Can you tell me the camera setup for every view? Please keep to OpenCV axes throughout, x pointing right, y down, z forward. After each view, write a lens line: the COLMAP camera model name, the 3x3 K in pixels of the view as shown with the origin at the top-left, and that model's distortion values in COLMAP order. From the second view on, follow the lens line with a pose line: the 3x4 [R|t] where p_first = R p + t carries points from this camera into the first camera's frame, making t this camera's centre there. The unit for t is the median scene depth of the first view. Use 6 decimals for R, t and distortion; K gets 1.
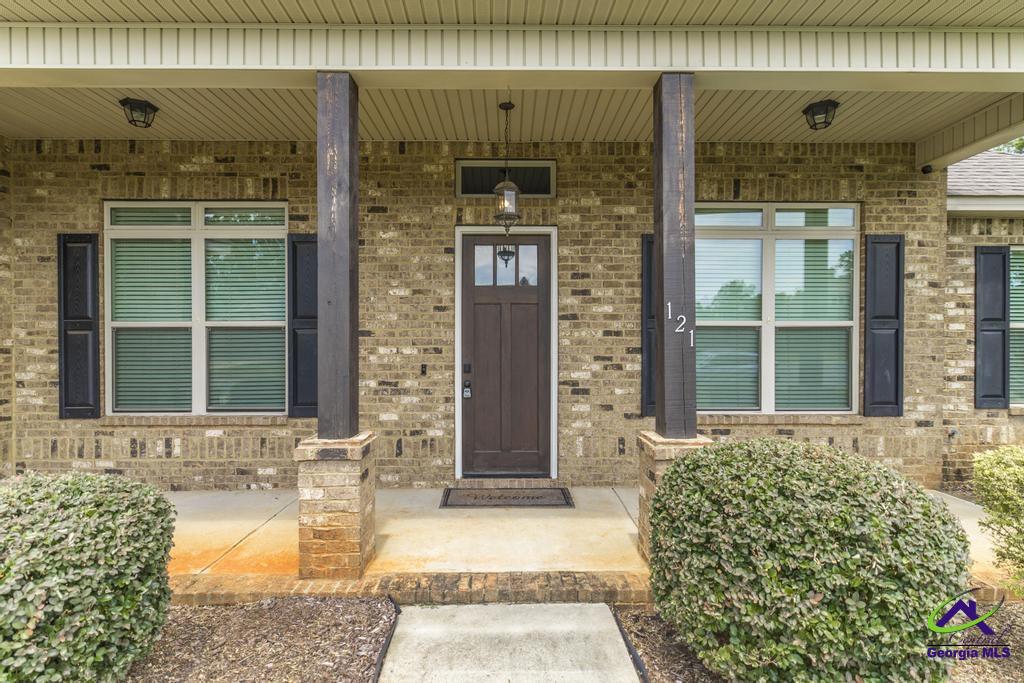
lens RADIAL K [[508.6, 0, 514.7], [0, 508.6, 344.2], [0, 0, 1]] dist [0.004148, 0.000235]
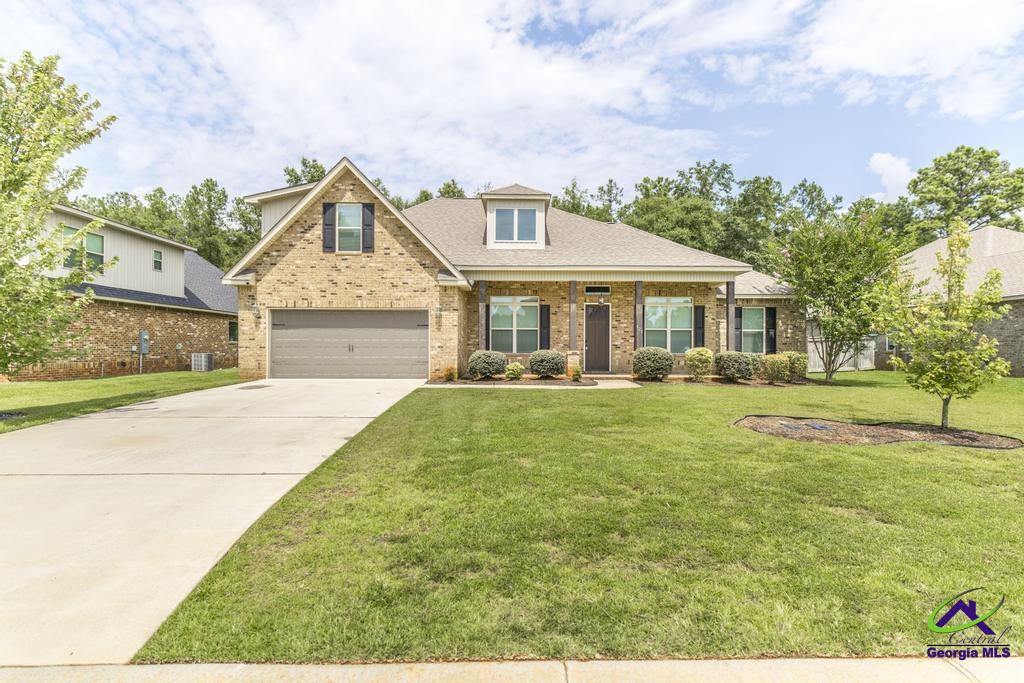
lens RADIAL K [[508.6, 0, 522.9], [0, 508.6, 356.1], [0, 0, 1]] dist [0.004148, 0.000235]
pose [[0.999981, 0.003967, -0.004656, -0.541821], [-0.003931, 0.999963, 0.007594, 0.129427], [0.004686, -0.007576, 0.999960, -2.709183]]
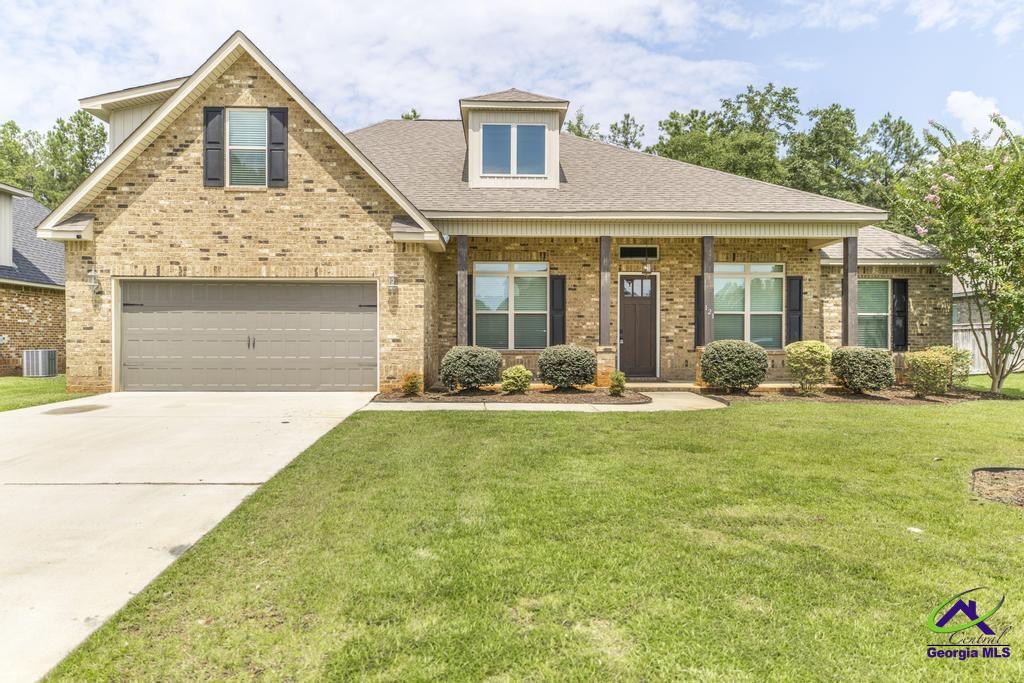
lens RADIAL K [[656.6, 0, 519.2], [0, 656.6, 342.7], [0, 0, 1]] dist [0.008011, -0.014503]
pose [[0.999880, 0.002132, 0.015328, -0.631117], [-0.002063, 0.999988, -0.004518, 0.118276], [-0.015338, 0.004486, 0.999872, -2.101826]]
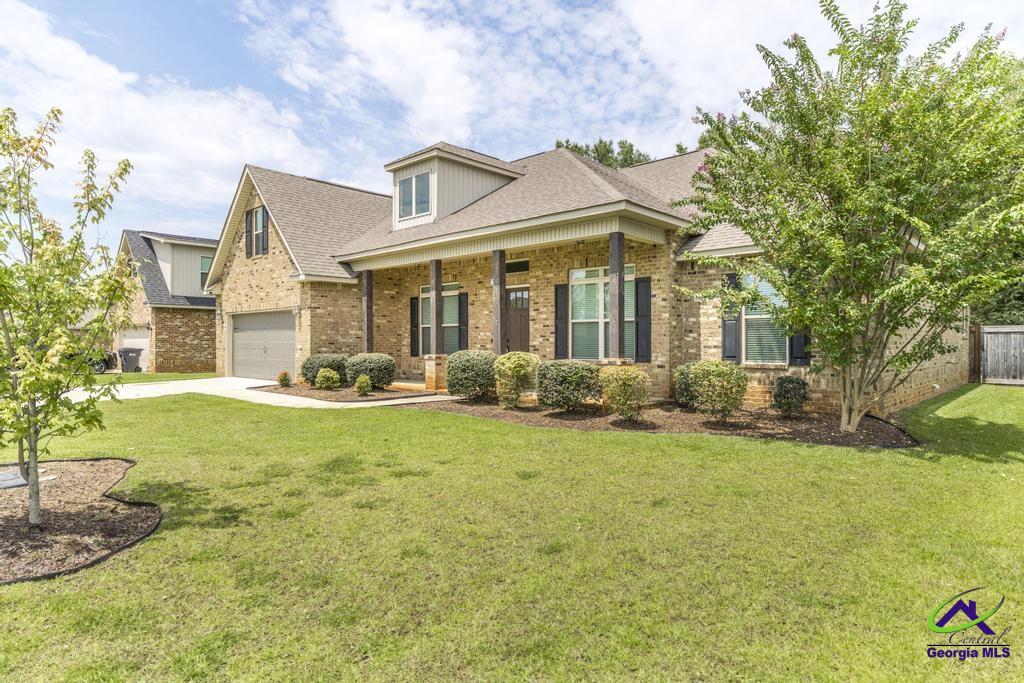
lens RADIAL K [[588.7, 0, 515.1], [0, 588.7, 343.1], [0, 0, 1]] dist [-0.007803, -0.001003]
pose [[0.722217, 0.001379, -0.691665, 2.044529], [-0.002909, 0.999995, -0.001043, 0.064594], [0.691660, 0.002765, 0.722218, -1.149106]]
